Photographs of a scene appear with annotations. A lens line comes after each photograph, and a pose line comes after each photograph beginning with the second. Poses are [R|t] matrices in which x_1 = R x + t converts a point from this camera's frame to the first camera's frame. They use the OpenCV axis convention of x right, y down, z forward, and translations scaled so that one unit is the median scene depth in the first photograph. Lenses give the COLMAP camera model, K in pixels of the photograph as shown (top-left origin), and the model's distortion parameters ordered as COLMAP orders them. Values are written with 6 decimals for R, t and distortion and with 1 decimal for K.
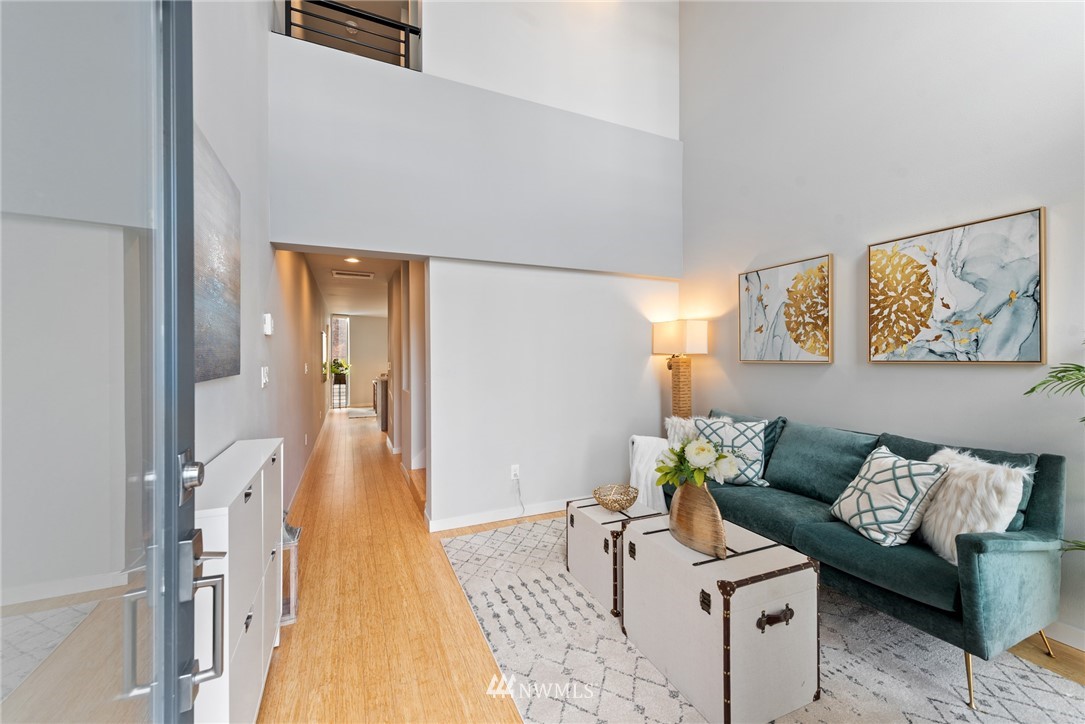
lens RADIAL K [[433.1, 0, 540.1], [0, 433.1, 358.5], [0, 0, 1]] dist [0.001591, -0.000353]
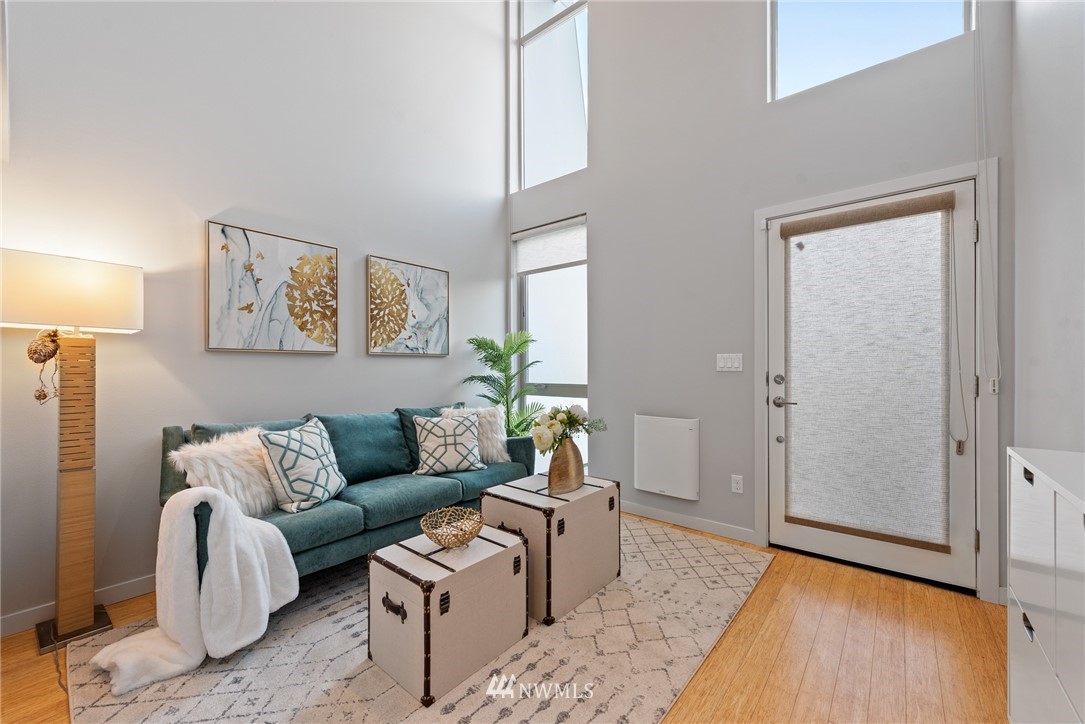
lens RADIAL K [[427.6, 0, 541.9], [0, 427.6, 366.9], [0, 0, 1]] dist [-0.000126, -0.000277]
pose [[-0.449450, 0.005019, 0.893292, -0.550351], [0.002697, 0.999987, -0.004262, 0.057148], [-0.893302, 0.000493, -0.449457, 1.227353]]
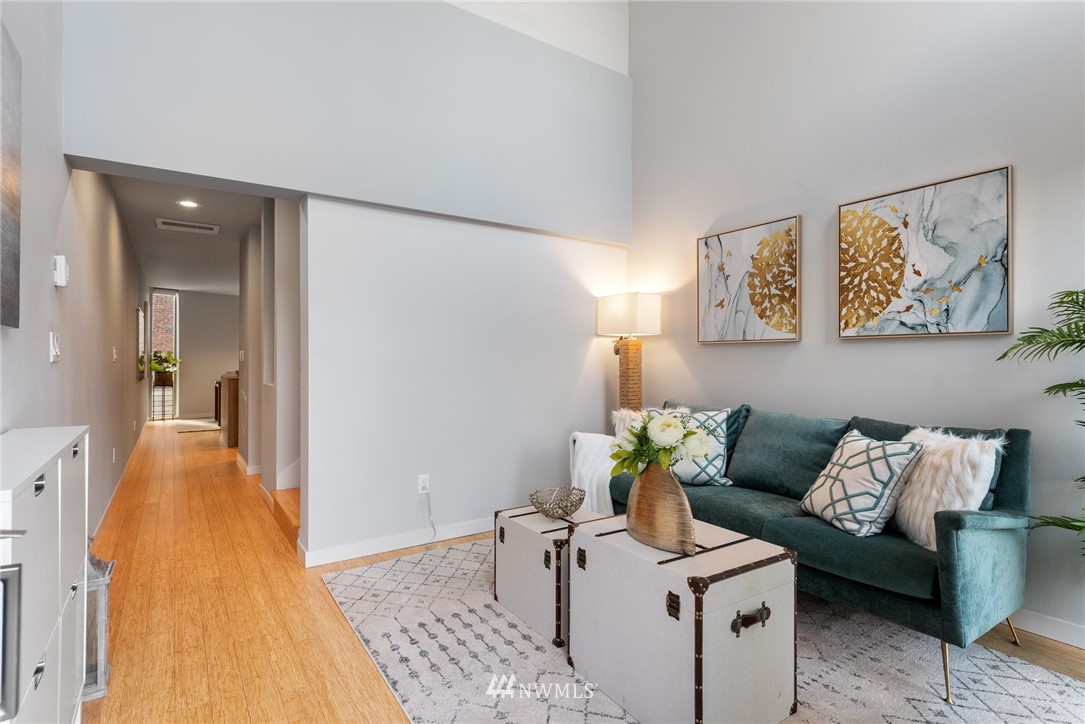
lens RADIAL K [[546.1, 0, 543.4], [0, 546.1, 359.2], [0, 0, 1]] dist [0.005075, -0.001356]
pose [[0.984363, 0.005455, 0.176066, -0.030089], [-0.005051, 0.999983, -0.002740, 0.063626], [-0.176078, 0.001808, 0.984375, 0.013791]]
